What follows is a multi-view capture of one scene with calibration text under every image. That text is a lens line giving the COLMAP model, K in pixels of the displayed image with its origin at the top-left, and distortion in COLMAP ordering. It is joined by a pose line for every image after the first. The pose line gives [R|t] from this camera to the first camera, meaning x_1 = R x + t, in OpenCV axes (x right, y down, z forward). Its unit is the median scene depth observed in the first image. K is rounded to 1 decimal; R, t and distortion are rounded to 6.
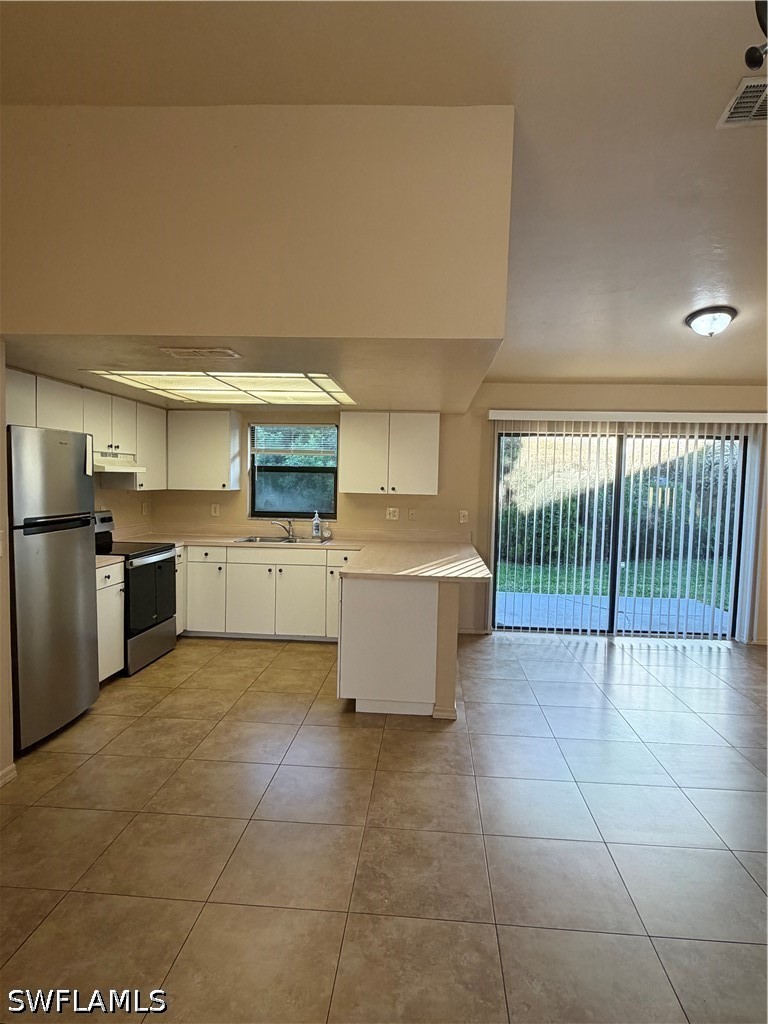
lens RADIAL K [[590.7, 0, 383.6], [0, 590.7, 512.9], [0, 0, 1]] dist [0.007402, -0.002308]
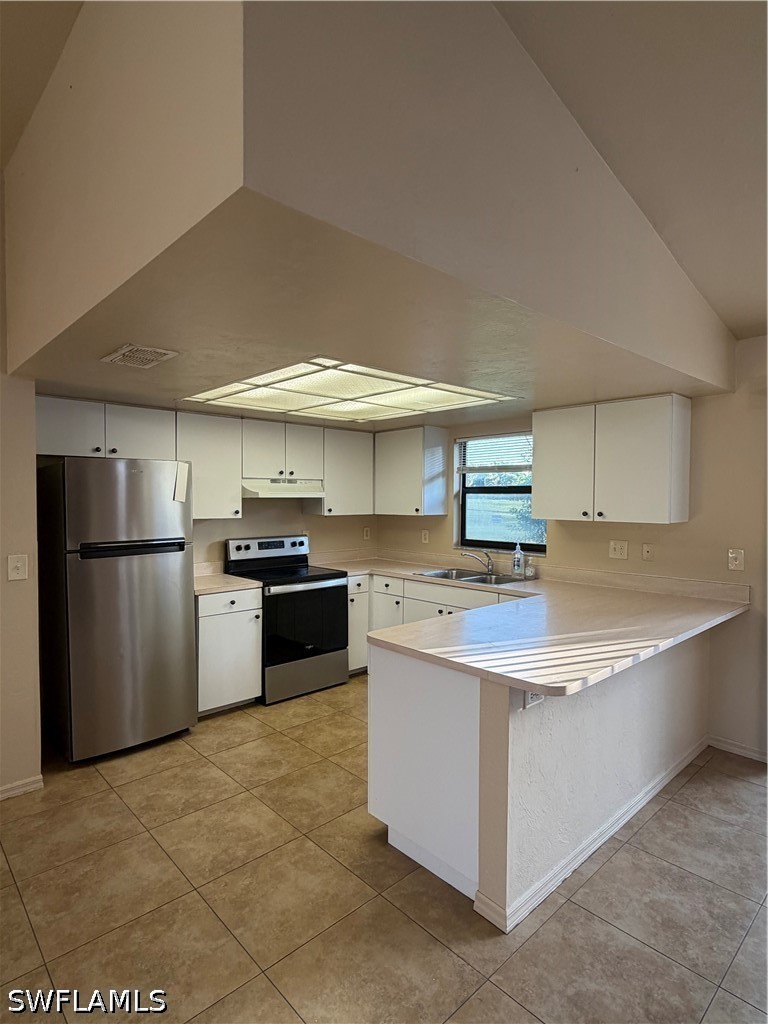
lens RADIAL K [[549.1, 0, 383.8], [0, 549.1, 513.7], [0, 0, 1]] dist [0.005138, -0.000711]
pose [[0.735904, 0.001251, -0.677084, 0.261479], [-0.025434, 0.999344, -0.025797, -0.018135], [0.676608, 0.036204, 0.735453, 0.357521]]
